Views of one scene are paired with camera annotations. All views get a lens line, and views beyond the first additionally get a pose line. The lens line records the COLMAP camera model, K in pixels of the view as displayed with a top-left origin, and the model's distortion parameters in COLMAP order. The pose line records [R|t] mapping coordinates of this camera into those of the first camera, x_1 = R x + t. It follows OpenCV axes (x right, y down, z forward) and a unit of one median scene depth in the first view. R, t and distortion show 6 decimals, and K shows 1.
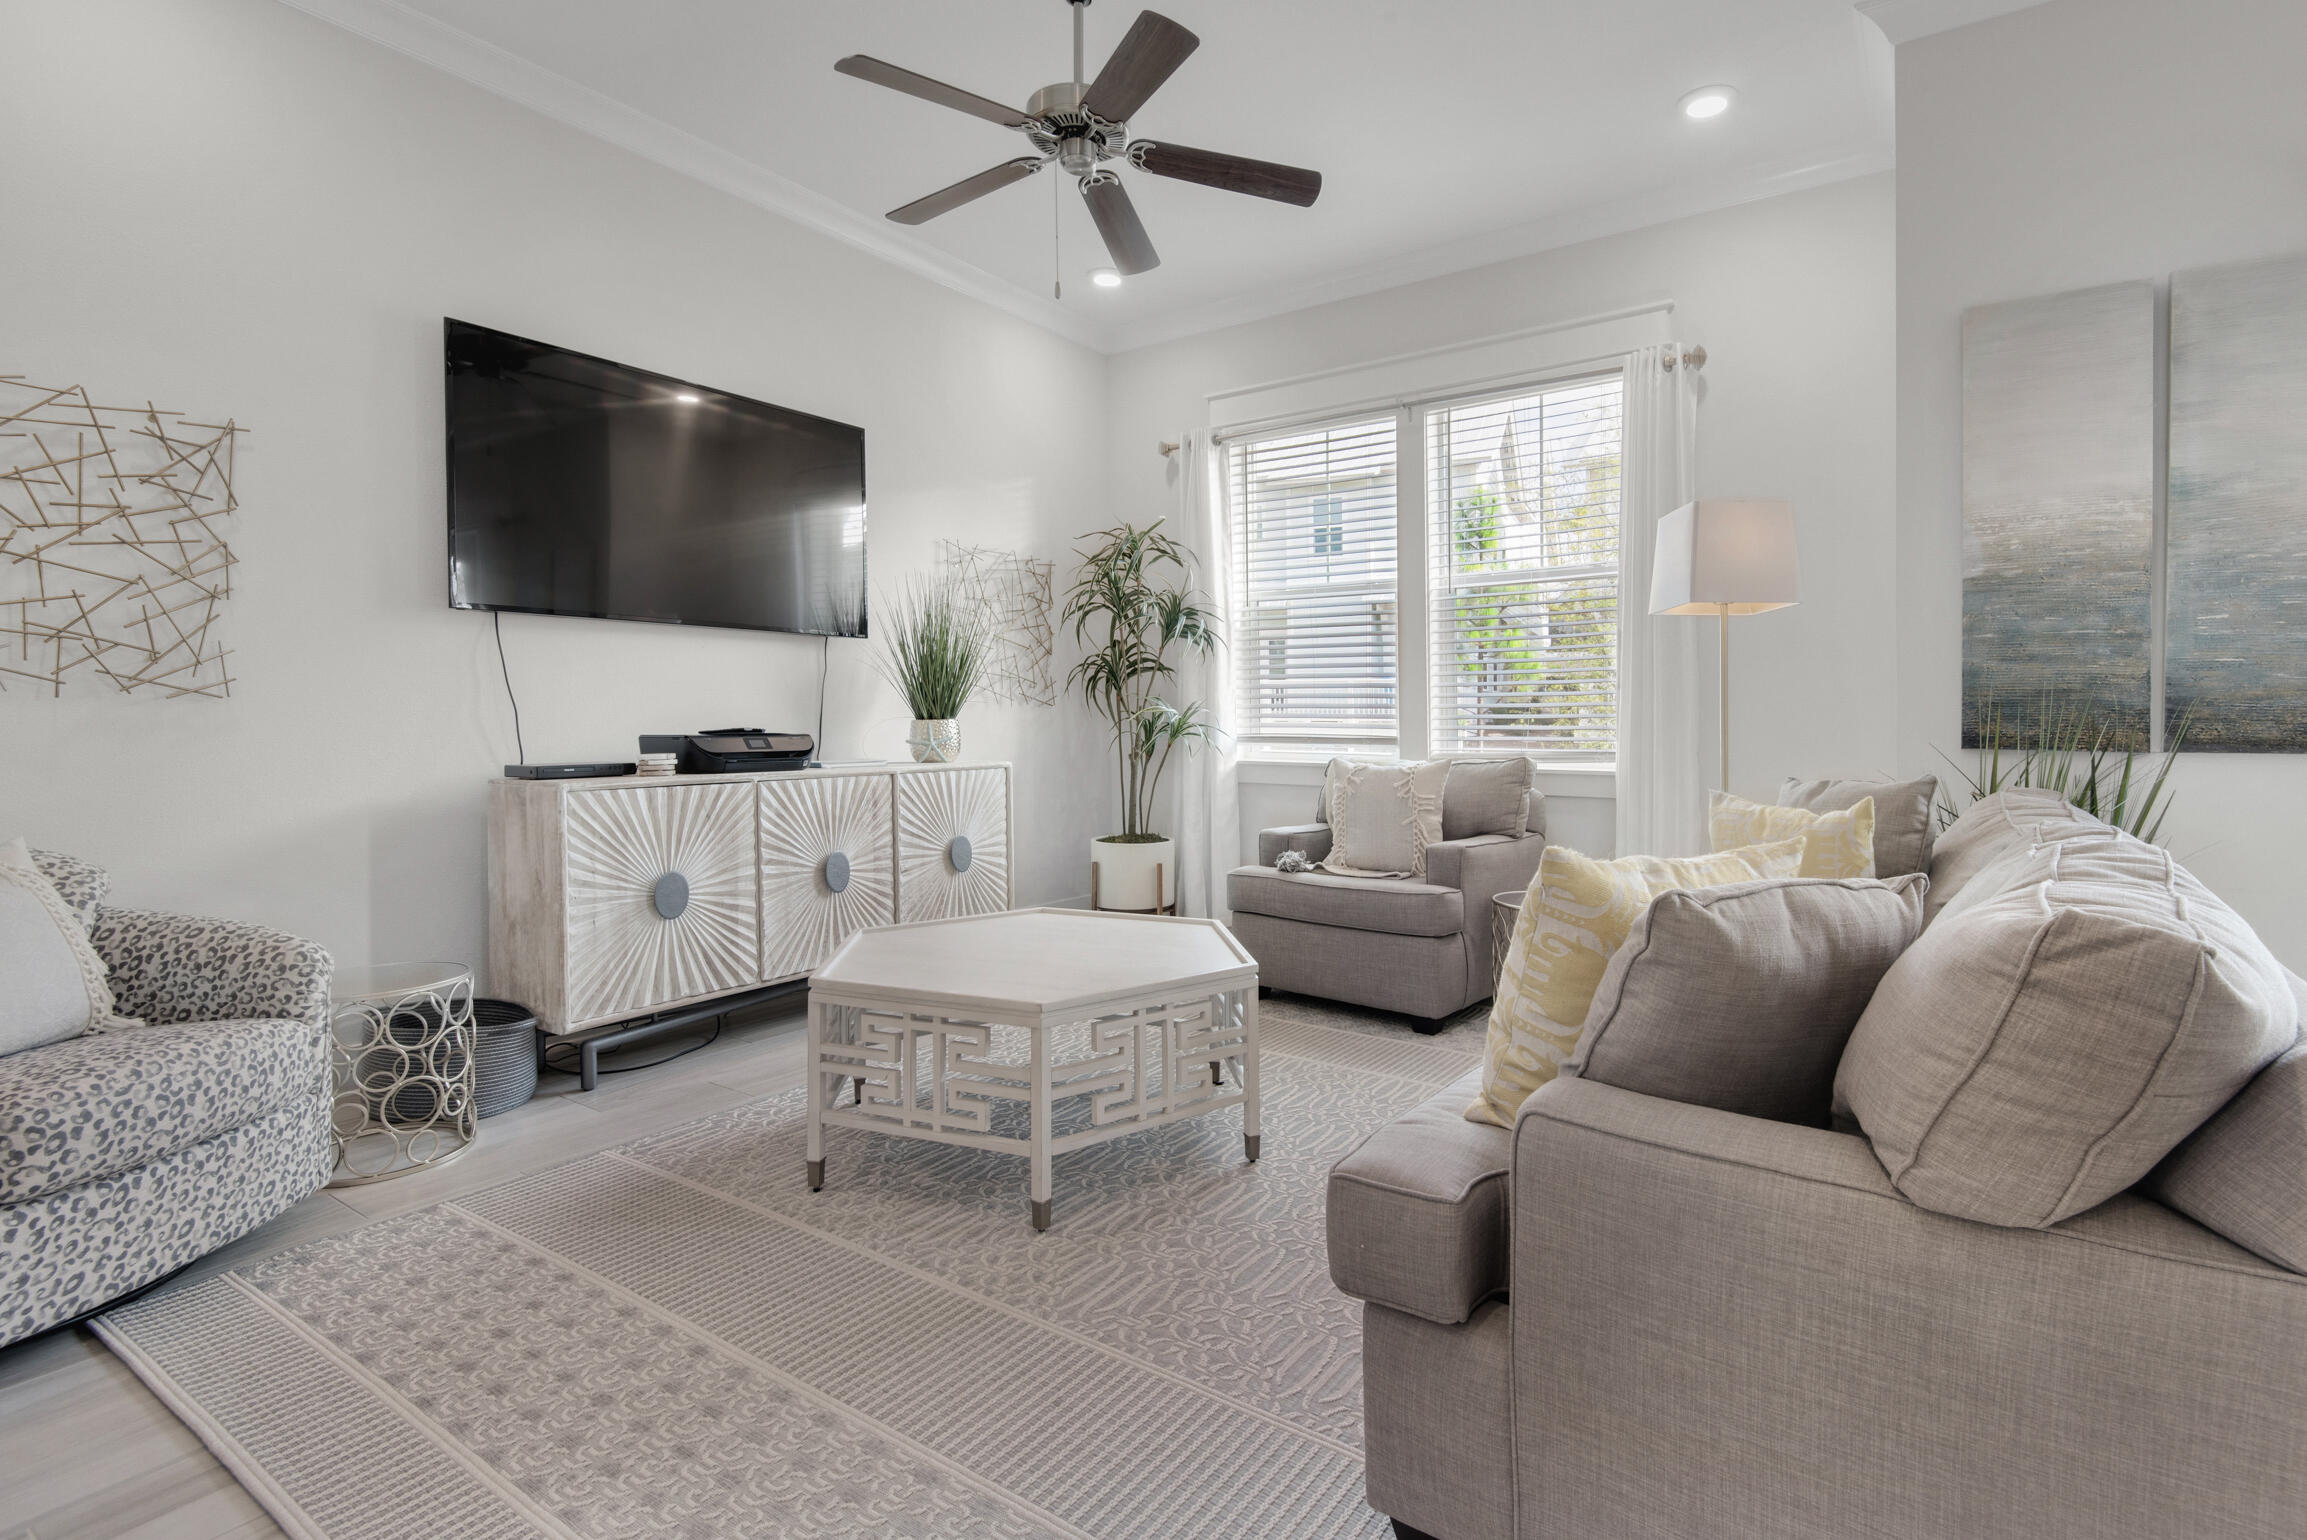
lens RADIAL K [[1104.4, 0, 1193.9], [0, 1104.4, 748.2], [0, 0, 1]] dist [0.023728, -0.010474]
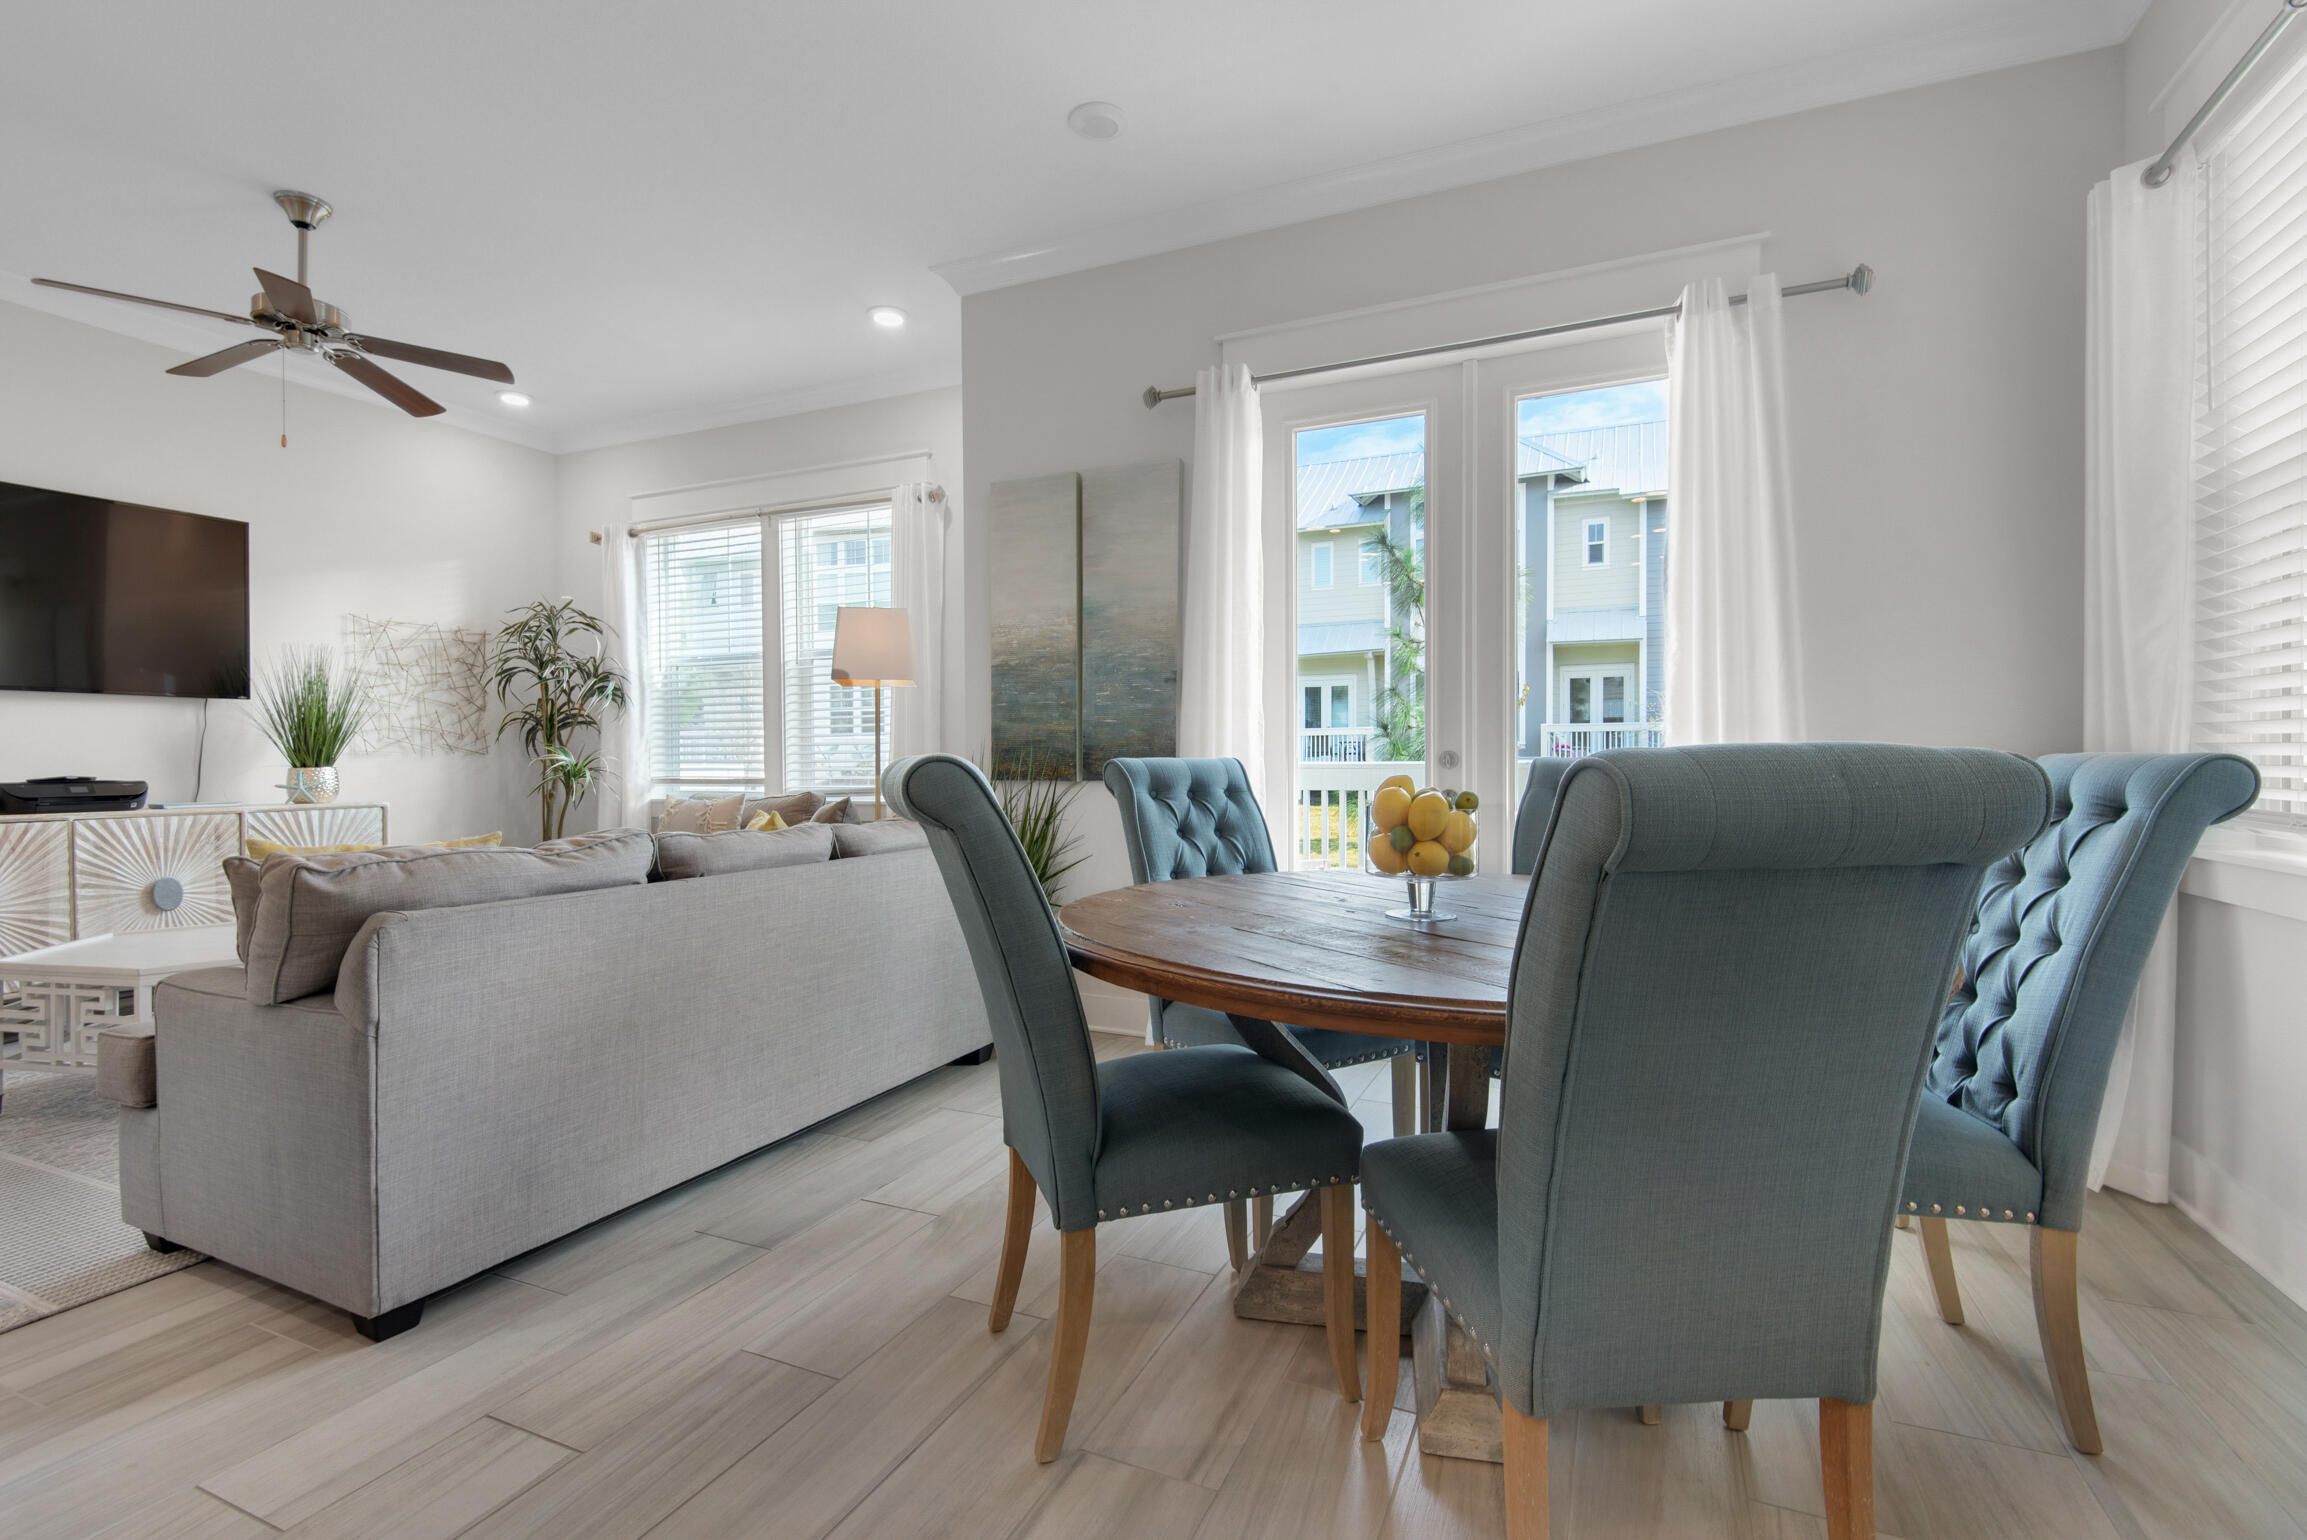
lens RADIAL K [[1054.5, 0, 1162.8], [0, 1054.5, 779.7], [0, 0, 1]] dist [0.018149, -0.010211]
pose [[0.983597, -0.011586, 0.180005, 0.641296], [0.013547, 0.999861, -0.009671, 0.015436], [-0.179868, 0.011951, 0.983618, -0.403825]]
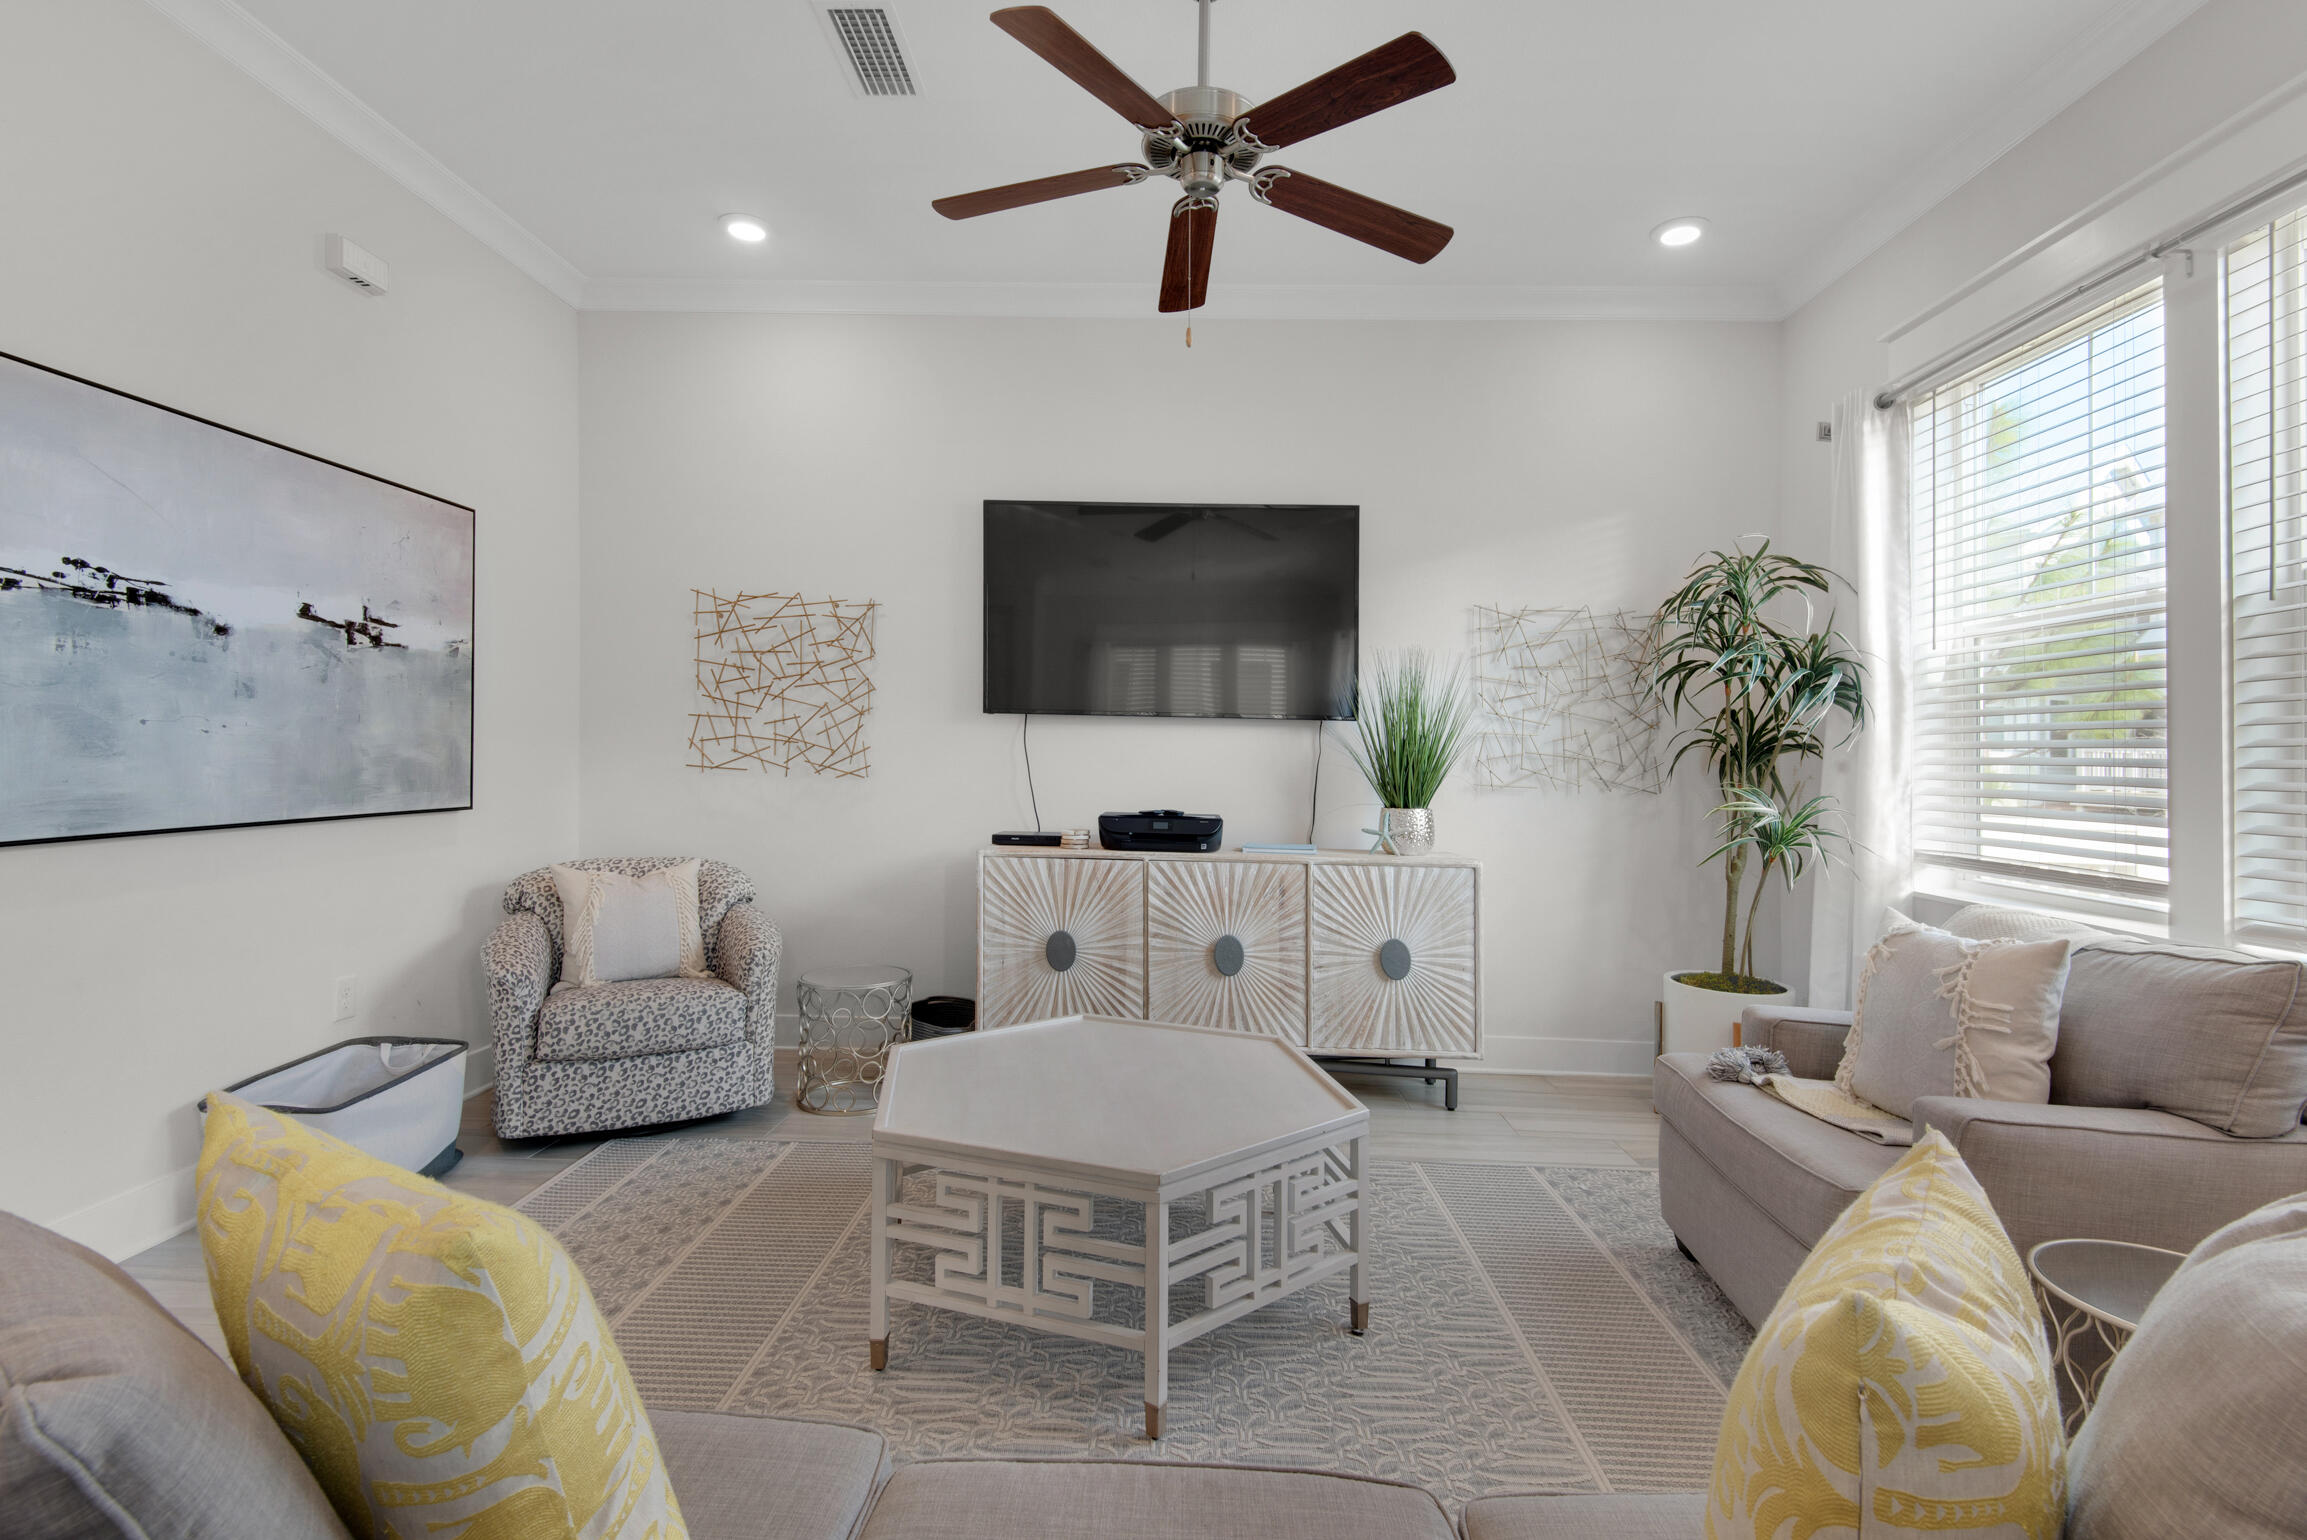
lens RADIAL K [[1054.5, 0, 1165.6], [0, 1054.5, 753.2], [0, 0, 1]] dist [0.018149, -0.010211]
pose [[0.541750, 0.006402, -0.840515, 0.546952], [-0.045014, 0.998757, -0.021406, -0.060184], [0.839334, 0.049432, 0.541365, 0.500899]]
